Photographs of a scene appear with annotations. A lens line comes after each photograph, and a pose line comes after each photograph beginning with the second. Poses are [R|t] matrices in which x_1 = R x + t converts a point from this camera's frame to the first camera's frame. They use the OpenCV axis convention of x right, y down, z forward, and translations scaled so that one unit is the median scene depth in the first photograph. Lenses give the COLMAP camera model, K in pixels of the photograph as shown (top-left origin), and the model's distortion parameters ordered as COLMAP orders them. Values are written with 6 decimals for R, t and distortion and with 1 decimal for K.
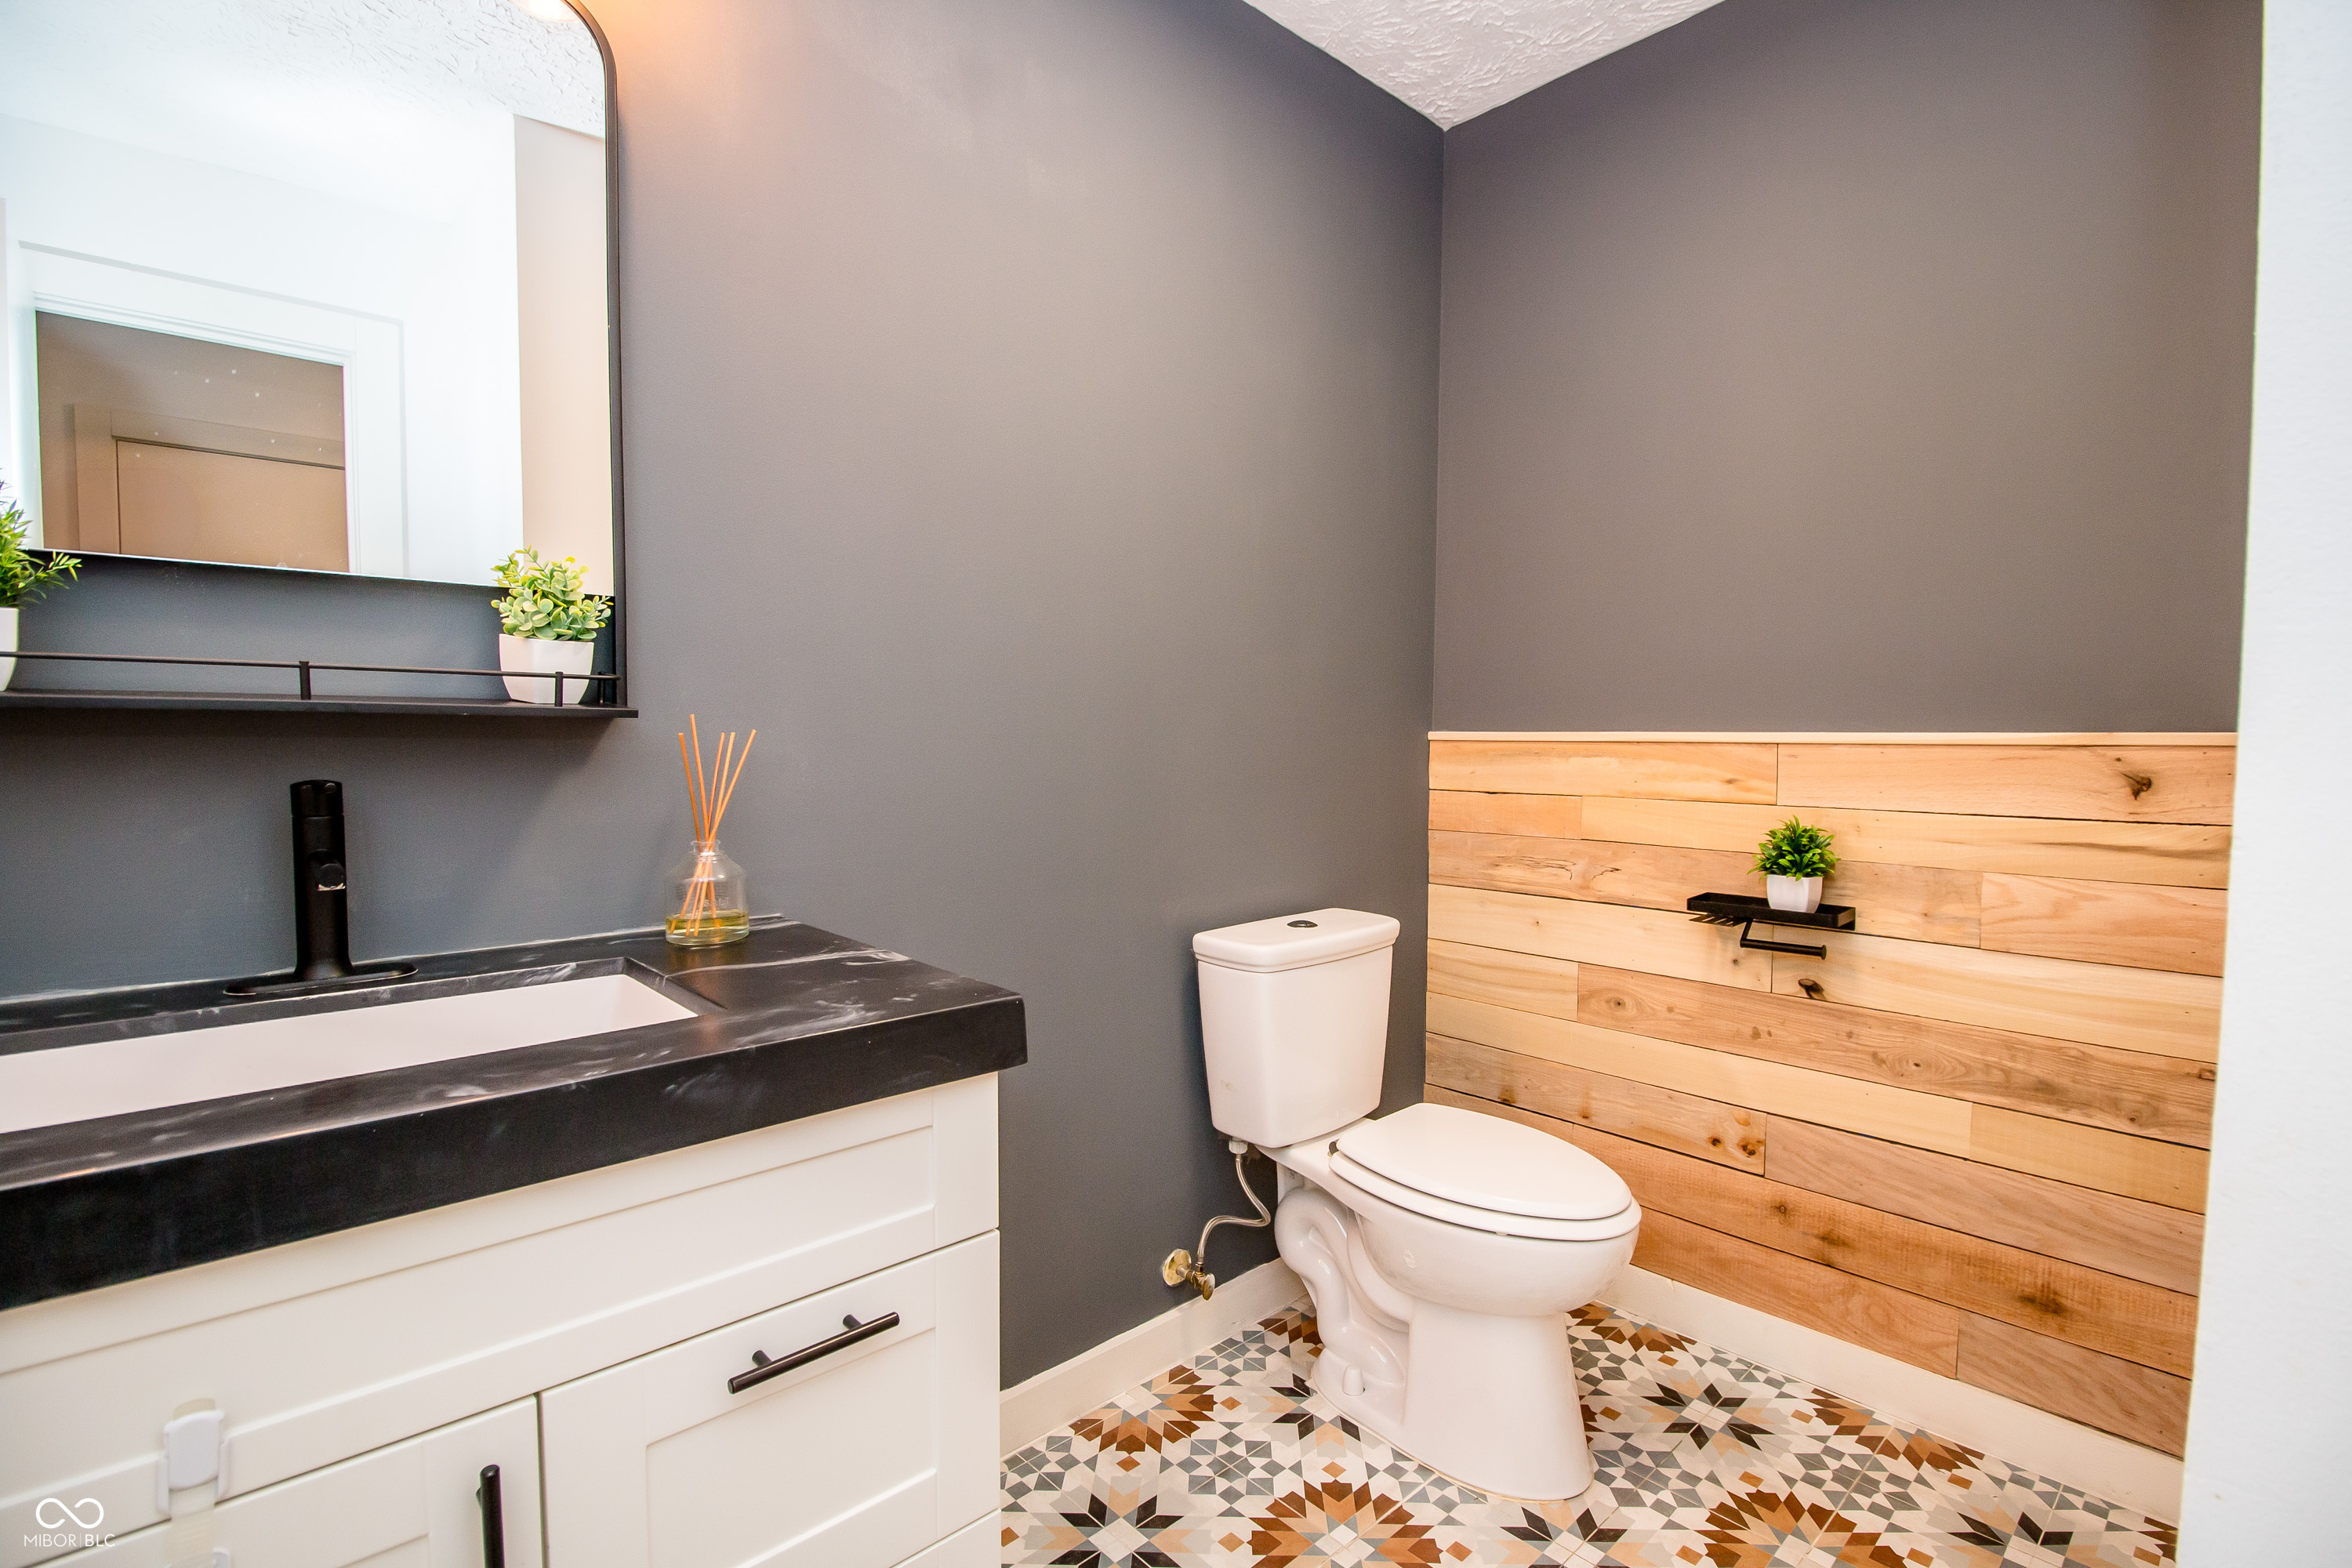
lens RADIAL K [[1085.5, 0, 1179.7], [0, 1085.5, 780.6], [0, 0, 1]] dist [0.001133, -0.012235]
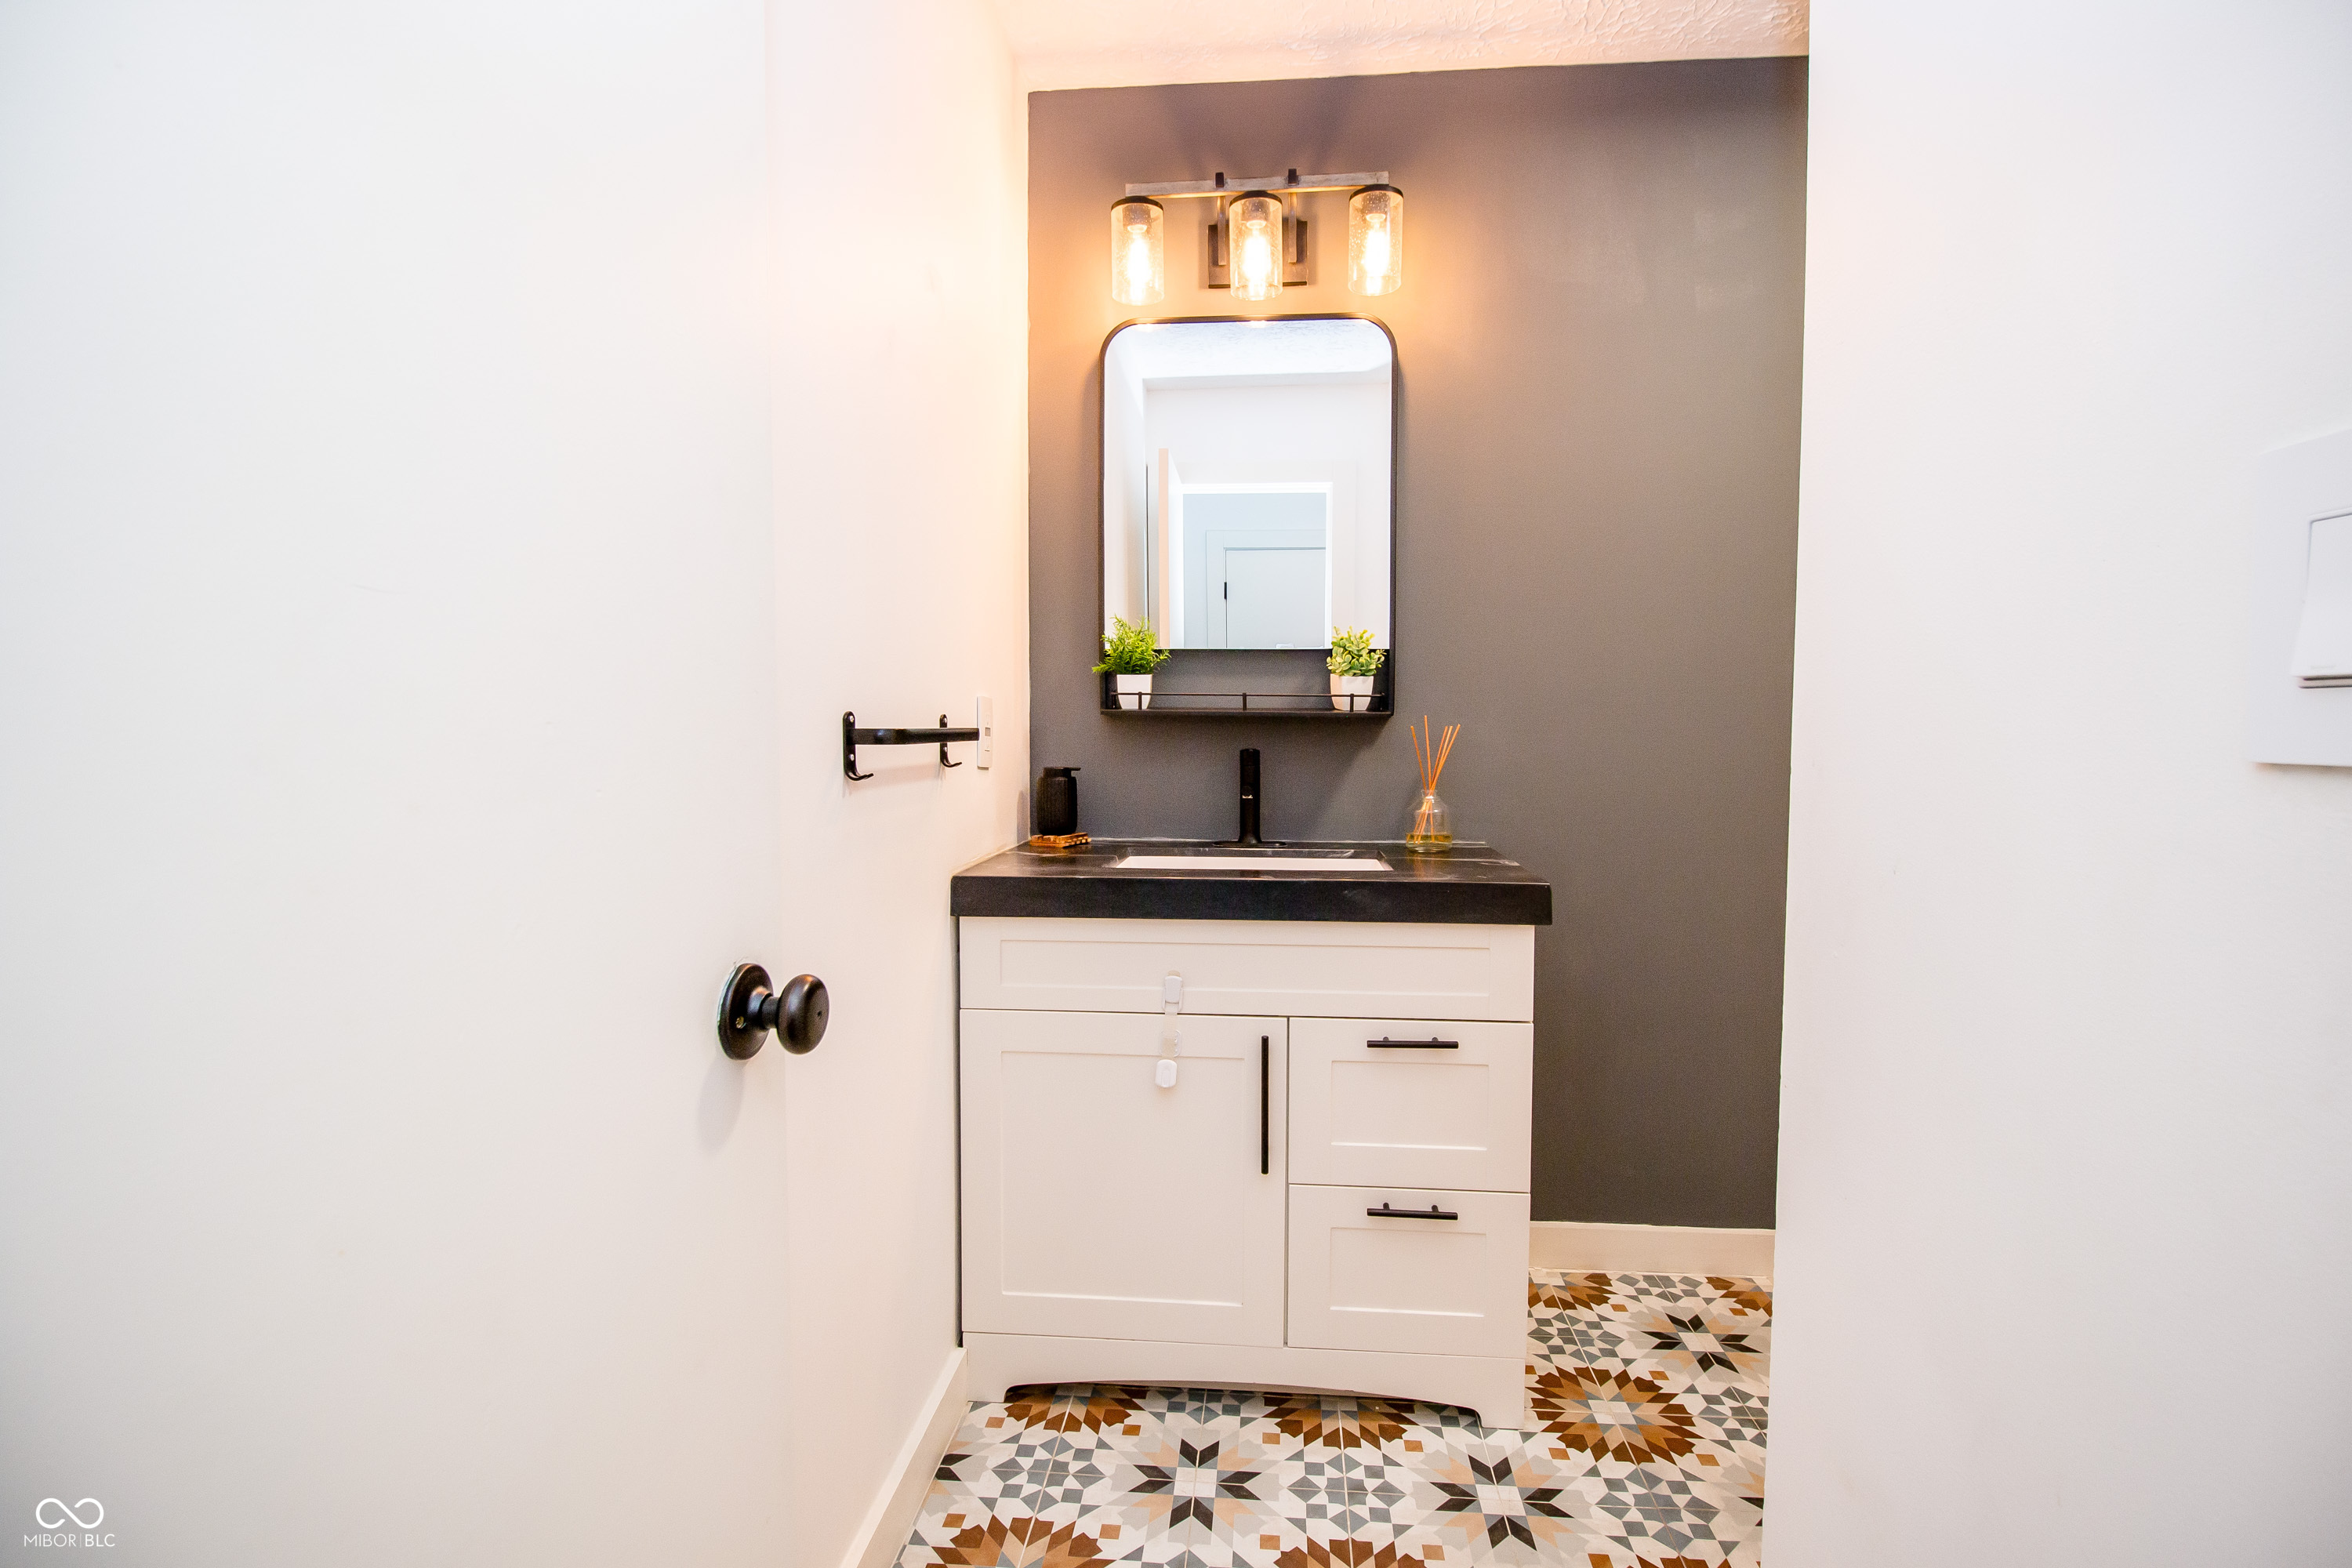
lens RADIAL K [[1085.5, 0, 1179.7], [0, 1085.5, 780.6], [0, 0, 1]] dist [0.001133, -0.012235]
pose [[0.656241, 0.023927, -0.754172, 0.648369], [-0.035378, 0.999374, 0.000922, 0.059154], [0.753721, 0.026076, 0.656676, -0.451965]]
